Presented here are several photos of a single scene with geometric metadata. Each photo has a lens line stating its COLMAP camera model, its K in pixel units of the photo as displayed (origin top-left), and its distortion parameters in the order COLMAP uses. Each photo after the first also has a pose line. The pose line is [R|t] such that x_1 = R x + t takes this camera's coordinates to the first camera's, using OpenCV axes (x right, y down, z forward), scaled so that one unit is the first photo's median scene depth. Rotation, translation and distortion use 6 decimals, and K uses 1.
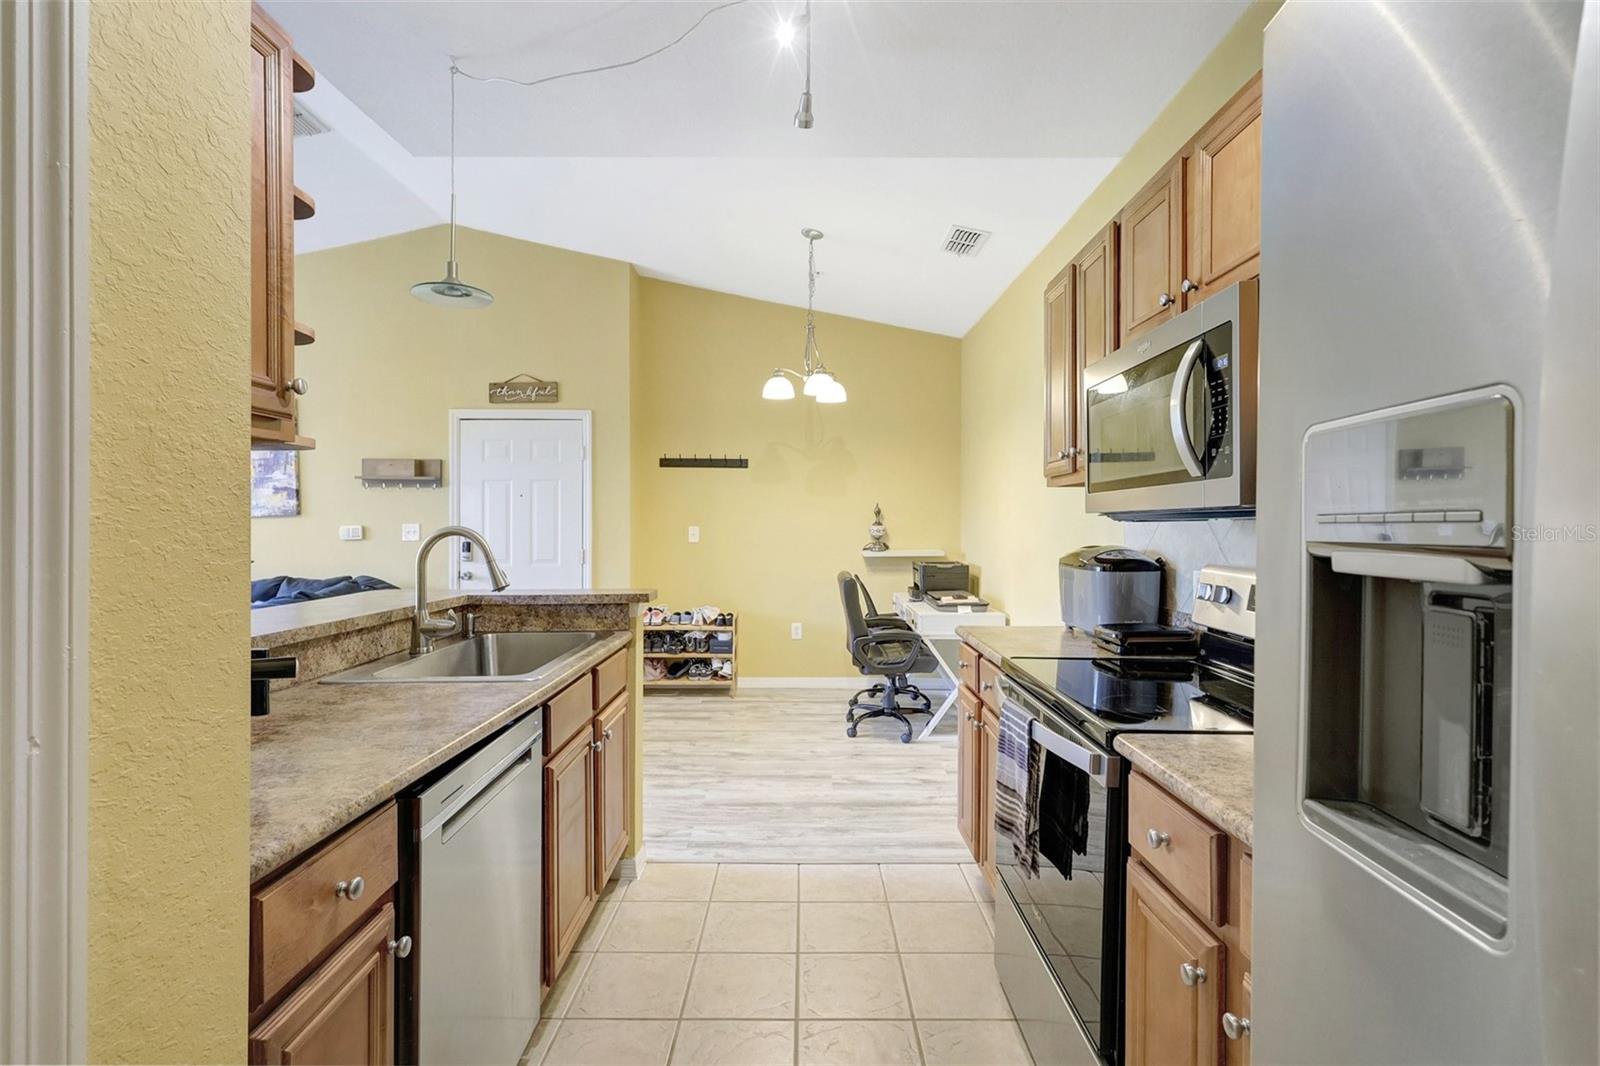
lens RADIAL K [[742.9, 0, 790.2], [0, 742.9, 534.0], [0, 0, 1]] dist [0.003110, -0.000085]
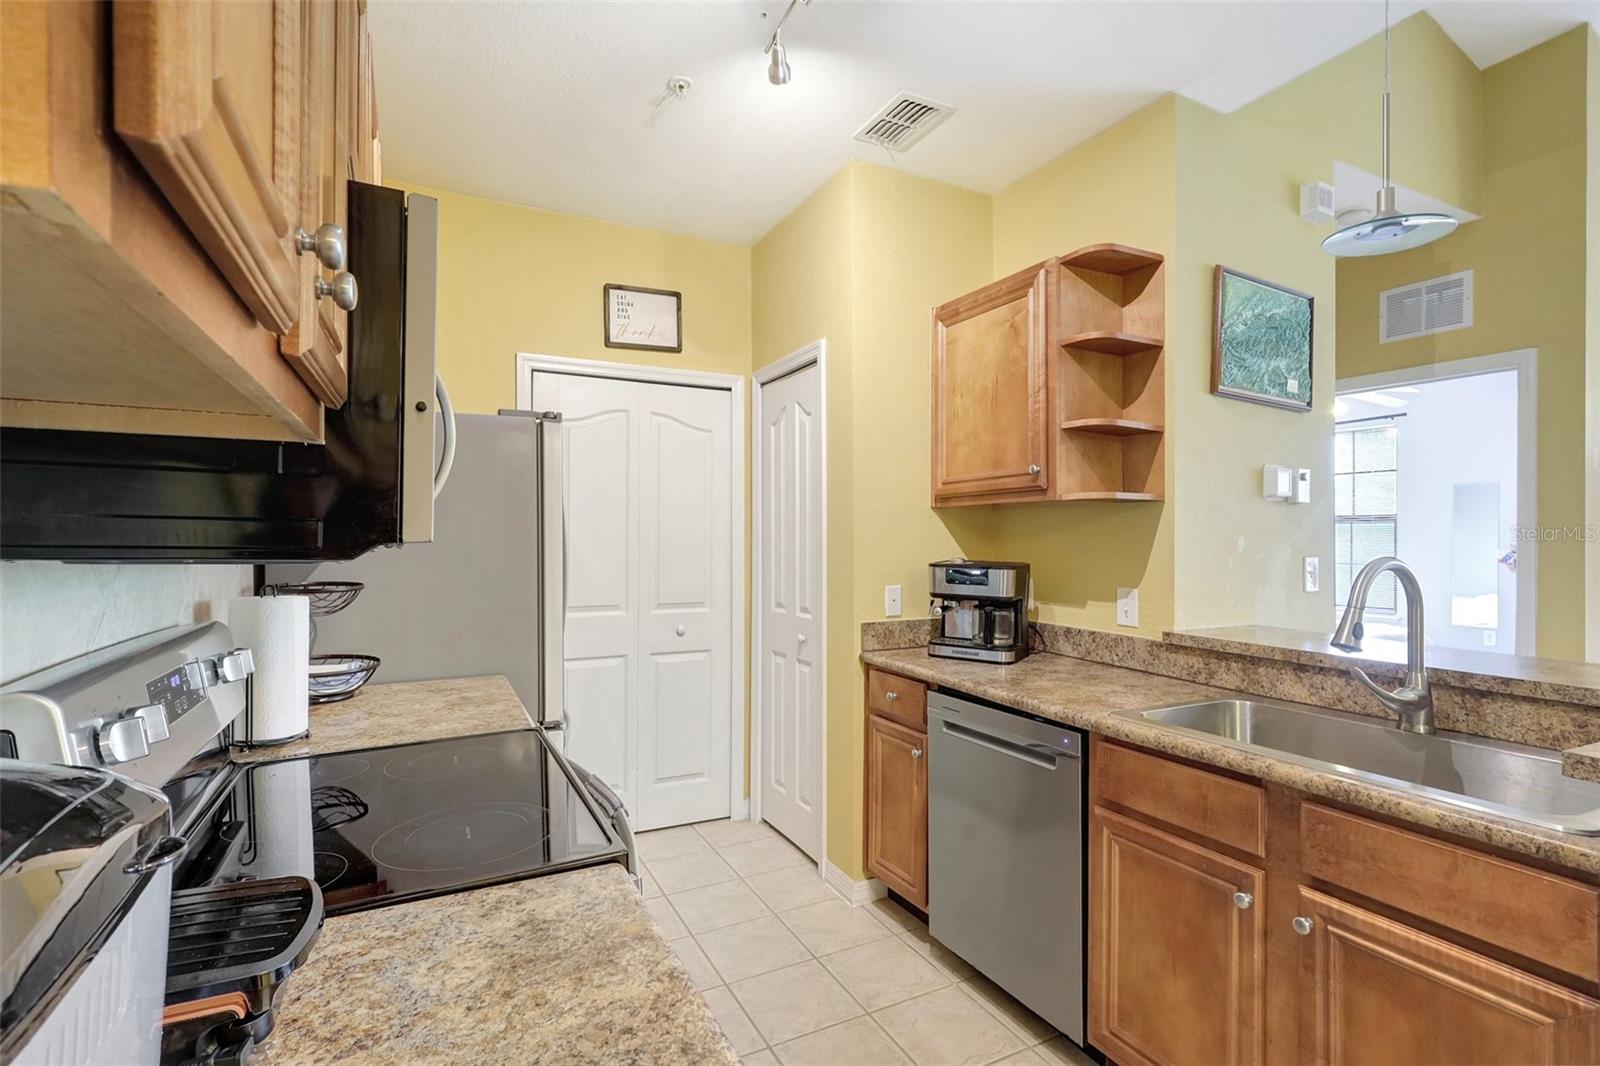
lens RADIAL K [[746.7, 0, 790.2], [0, 746.7, 528.4], [0, 0, 1]] dist [0.000207, 0.000668]
pose [[-0.885636, -0.005603, -0.464347, 0.159361], [-0.005542, 0.999984, -0.001497, -0.013858], [0.464347, 0.001248, -0.885652, 0.560798]]
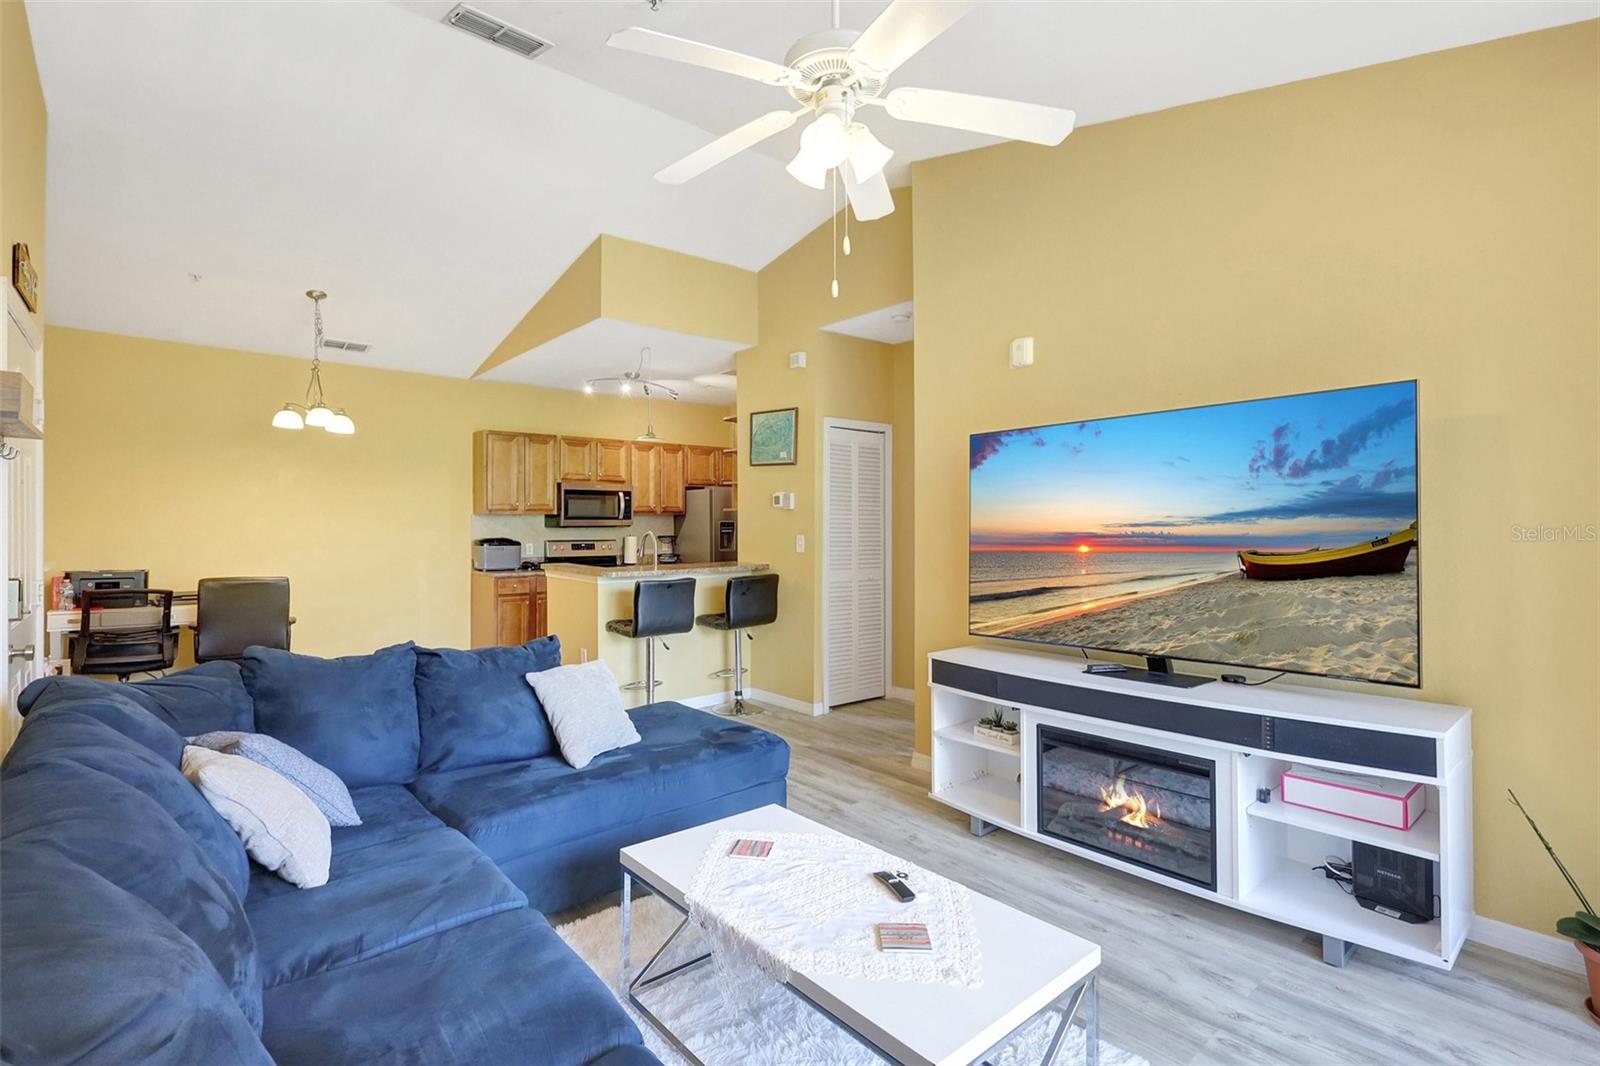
lens RADIAL K [[752.8, 0, 794.7], [0, 752.8, 523.0], [0, 0, 1]] dist [-0.001704, -0.000019]
pose [[-0.666134, 0.000154, 0.745832, -1.098785], [0.009506, 0.999920, 0.008285, -0.022712], [-0.745771, 0.012609, -0.666083, 0.953019]]
